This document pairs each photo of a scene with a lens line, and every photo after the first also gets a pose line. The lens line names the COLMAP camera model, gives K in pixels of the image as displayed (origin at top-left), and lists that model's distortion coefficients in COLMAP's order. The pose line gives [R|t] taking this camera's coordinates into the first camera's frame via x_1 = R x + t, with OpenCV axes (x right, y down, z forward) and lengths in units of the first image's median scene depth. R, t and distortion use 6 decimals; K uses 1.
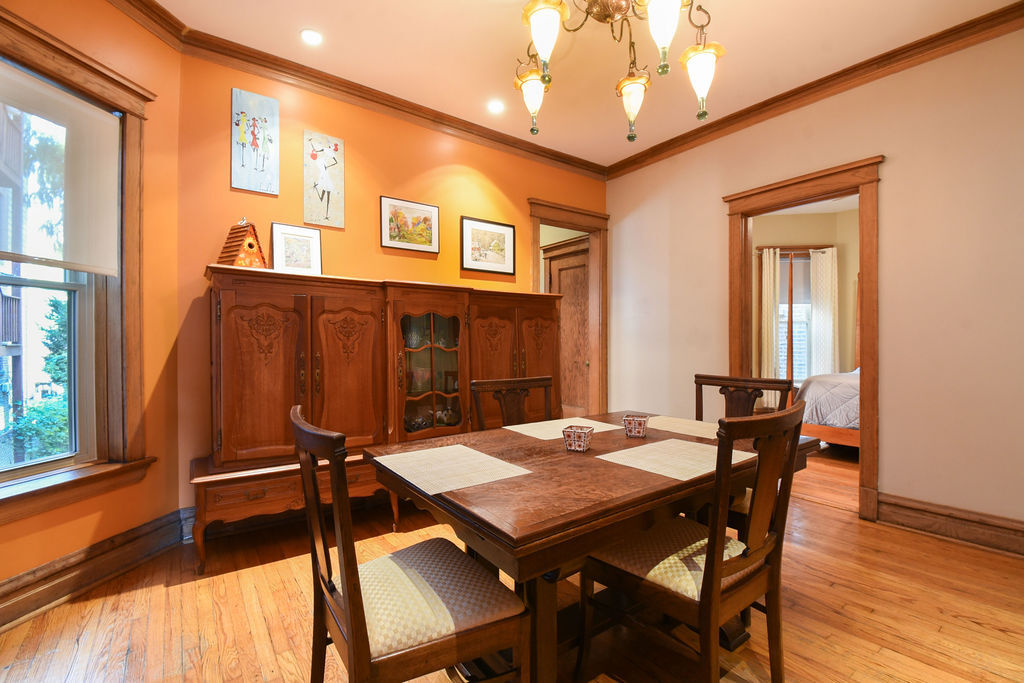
lens RADIAL K [[446.7, 0, 510.9], [0, 446.7, 345.4], [0, 0, 1]] dist [0.019962, -0.026764]
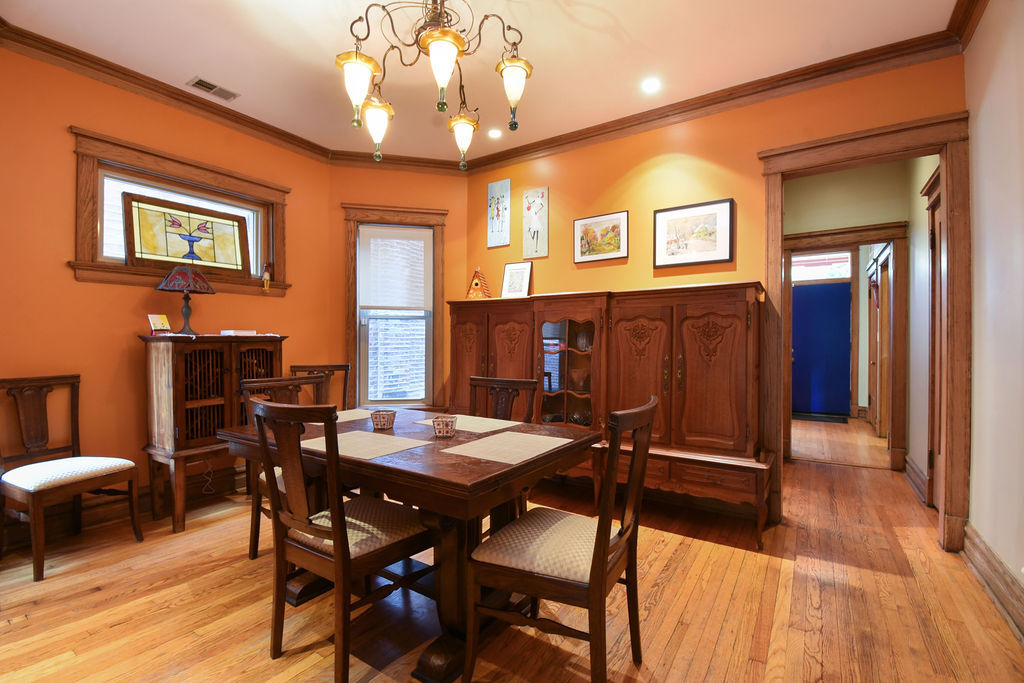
lens RADIAL K [[446.7, 0, 510.9], [0, 446.7, 345.4], [0, 0, 1]] dist [0.019962, -0.026764]
pose [[0.342128, 0.005048, -0.939640, 0.780791], [-0.011493, 0.999933, 0.001187, -0.007256], [0.939583, 0.010393, 0.342164, 0.468198]]
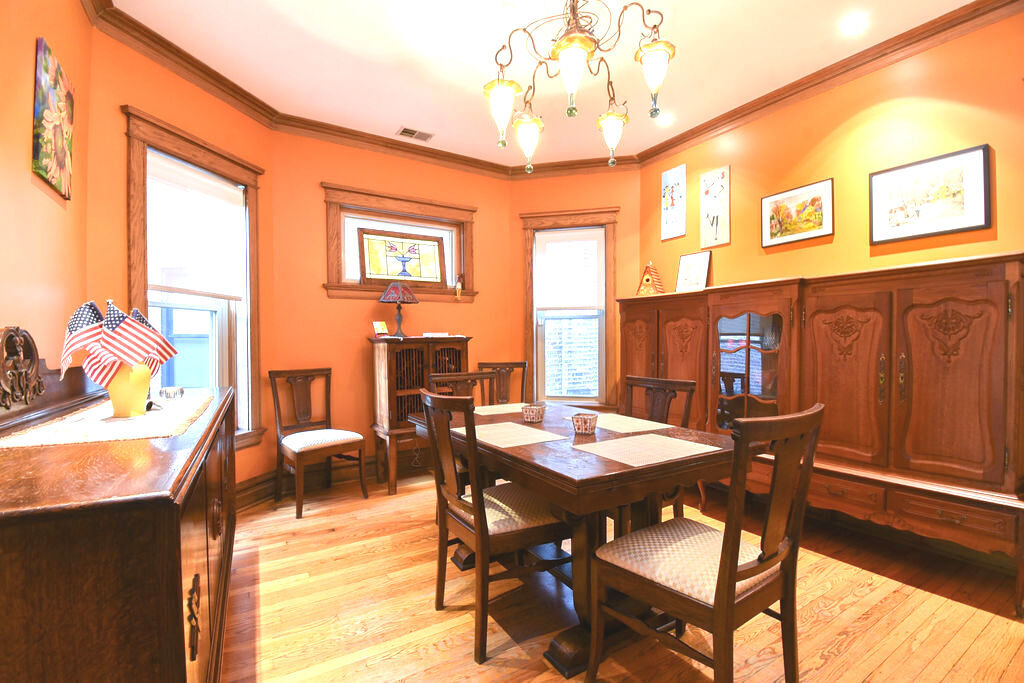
lens RADIAL K [[446.7, 0, 510.9], [0, 446.7, 345.4], [0, 0, 1]] dist [0.019962, -0.026764]
pose [[-0.087048, 0.007338, -0.996177, 0.804392], [-0.001898, 0.999970, 0.007532, -0.008279], [0.996202, 0.002547, -0.087032, 0.545447]]
